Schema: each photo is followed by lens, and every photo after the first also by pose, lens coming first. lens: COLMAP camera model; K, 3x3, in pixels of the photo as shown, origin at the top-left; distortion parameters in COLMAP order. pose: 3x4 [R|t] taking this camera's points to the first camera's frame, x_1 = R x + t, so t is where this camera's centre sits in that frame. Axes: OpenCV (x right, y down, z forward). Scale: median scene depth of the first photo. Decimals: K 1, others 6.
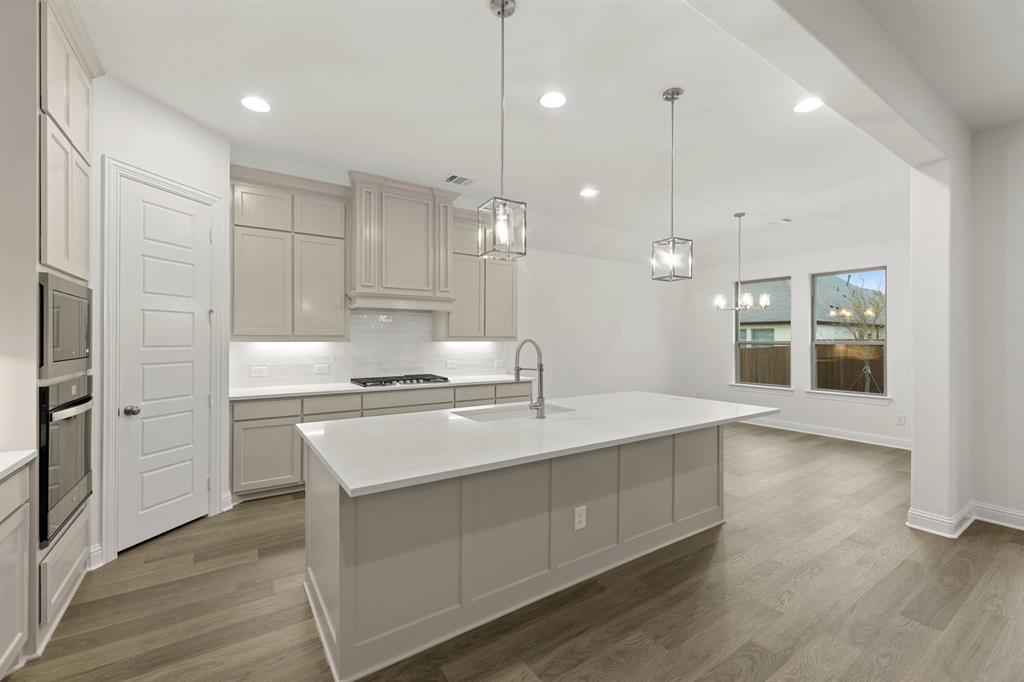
lens RADIAL K [[411.7, 0, 511.2], [0, 411.7, 339.0], [0, 0, 1]] dist [-0.000487, 0.000208]
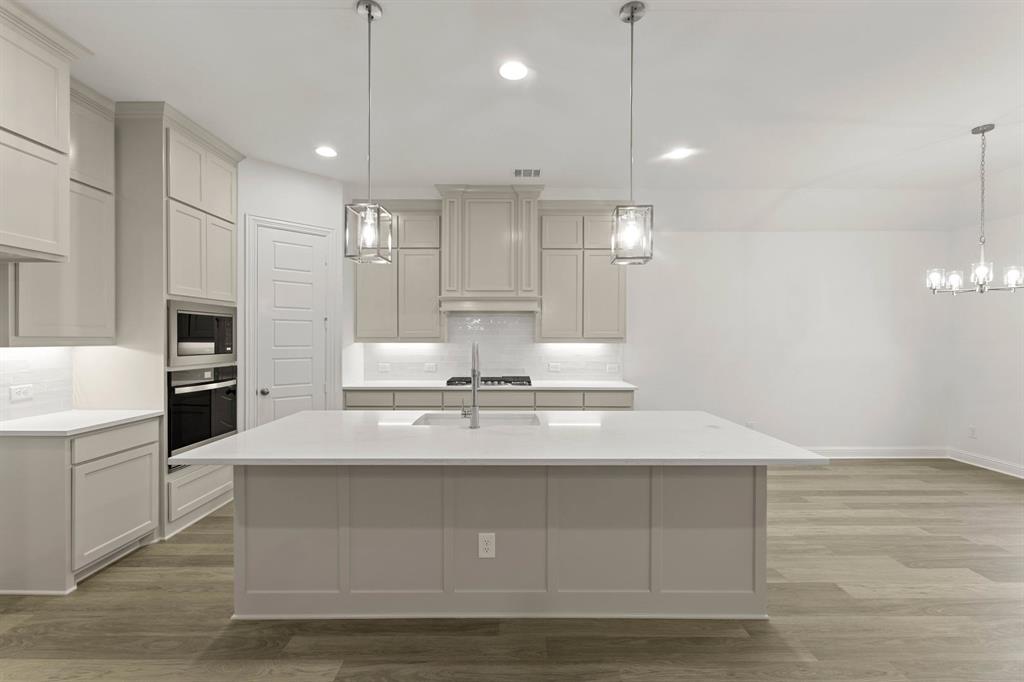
lens RADIAL K [[437.9, 0, 512.0], [0, 437.9, 341.0], [0, 0, 1]] dist [-0.001686, -0.000463]
pose [[0.839249, 0.002447, -0.543741, 0.389257], [0.000734, 0.999984, 0.005633, -0.004692], [0.543746, -0.005127, 0.839234, 0.132250]]
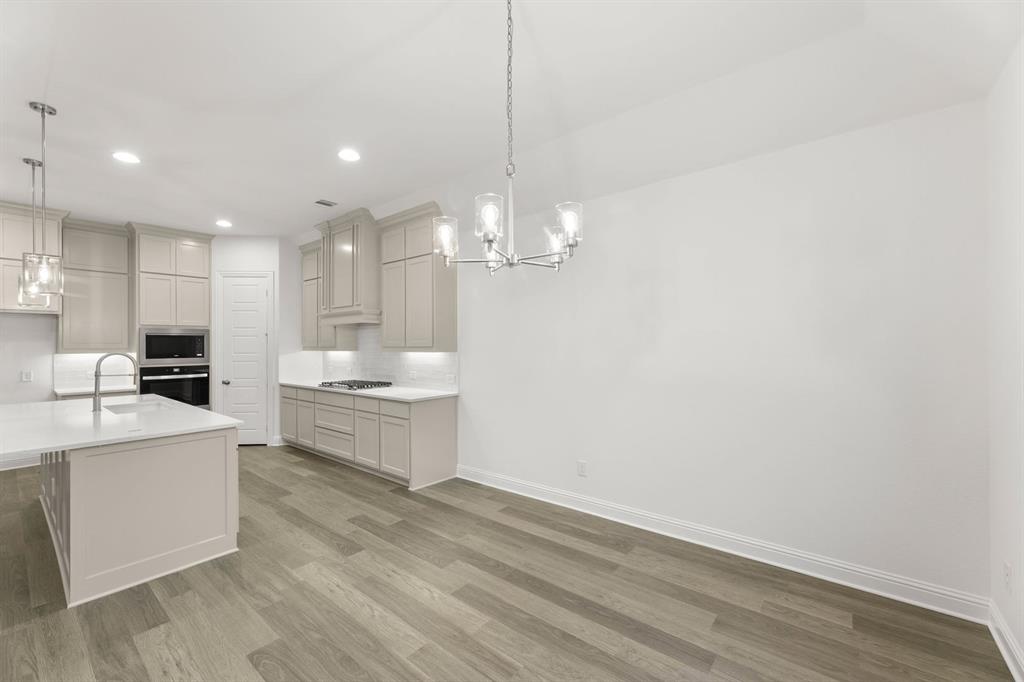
lens RADIAL K [[418.3, 0, 509.9], [0, 418.3, 342.0], [0, 0, 1]] dist [-0.000647, -0.000256]
pose [[0.302510, -0.006685, -0.953123, 1.065044], [0.008040, 0.999958, -0.004462, -0.012340], [0.953112, -0.006314, 0.302551, 1.127019]]
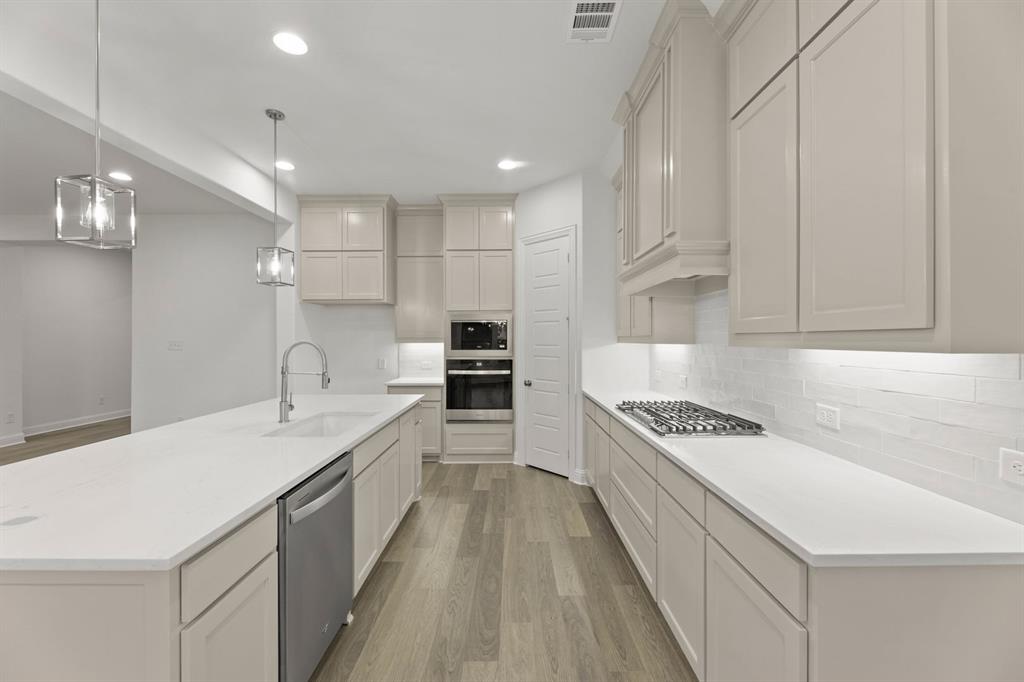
lens RADIAL K [[411.7, 0, 511.2], [0, 411.7, 339.0], [0, 0, 1]] dist [-0.000487, 0.000208]
pose [[-0.548847, -0.000644, -0.835923, 0.332946], [0.001948, 0.999996, -0.002049, -0.001325], [0.835921, -0.002753, -0.548843, 1.186508]]
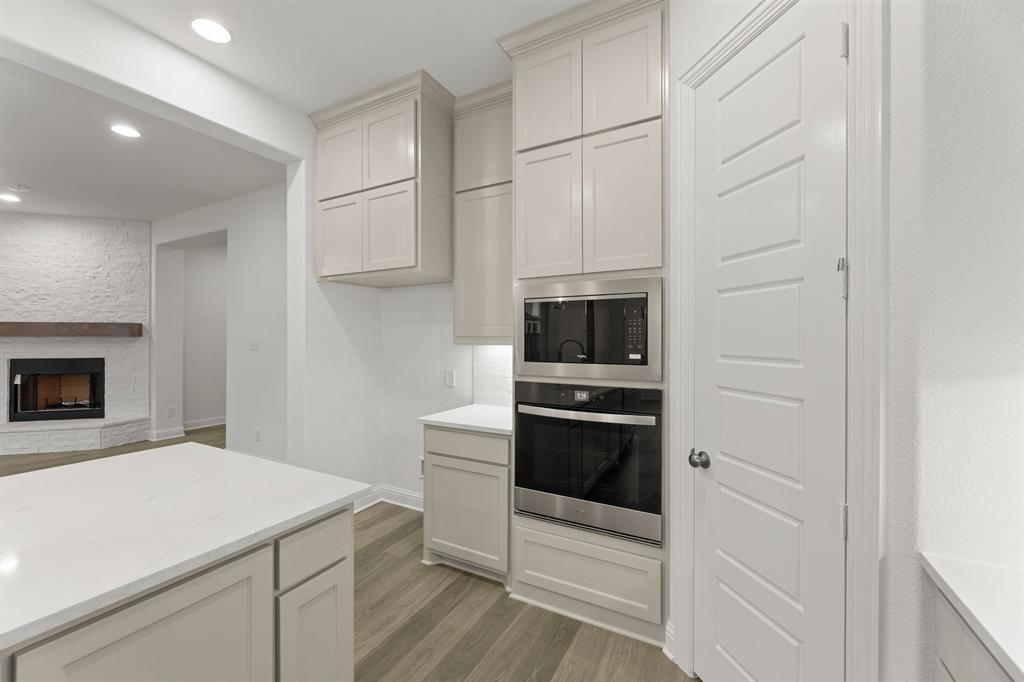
lens RADIAL K [[411.7, 0, 511.2], [0, 411.7, 339.0], [0, 0, 1]] dist [-0.000487, 0.000208]
pose [[-0.882025, -0.002099, -0.471198, -0.239105], [-0.001786, 0.999998, -0.001111, -0.002858], [0.471199, -0.000138, -0.882027, 0.898184]]
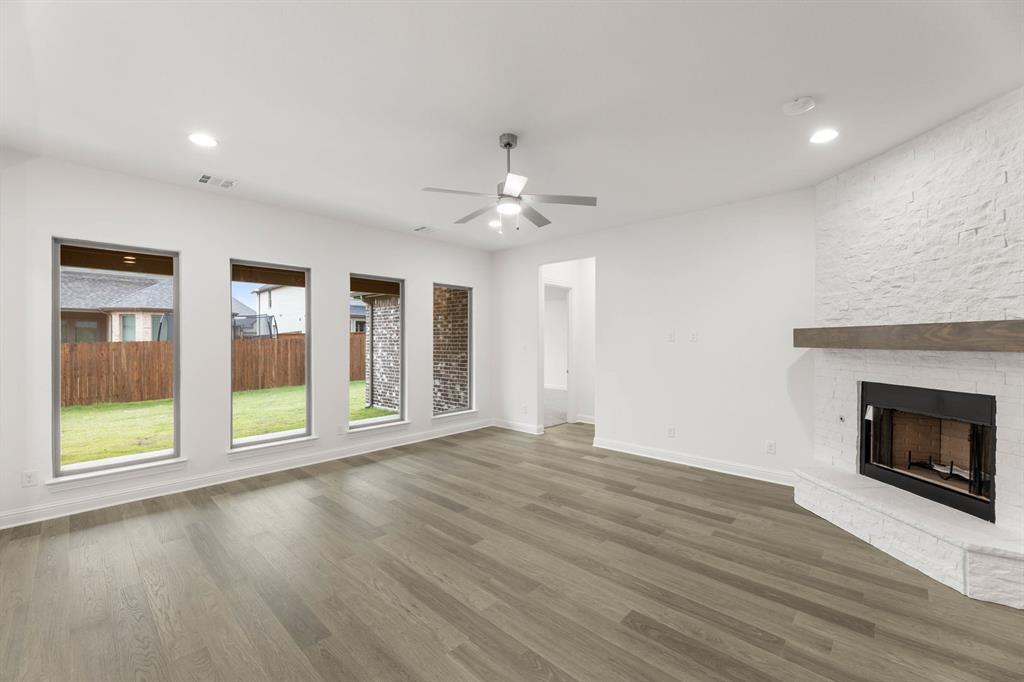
lens RADIAL K [[418.3, 0, 509.9], [0, 418.3, 342.0], [0, 0, 1]] dist [-0.000647, -0.000256]
pose [[-0.241263, -0.006791, 0.970436, -0.143877], [-0.002366, 0.999977, 0.006410, -0.025768], [-0.970457, -0.000750, -0.241274, -0.023918]]
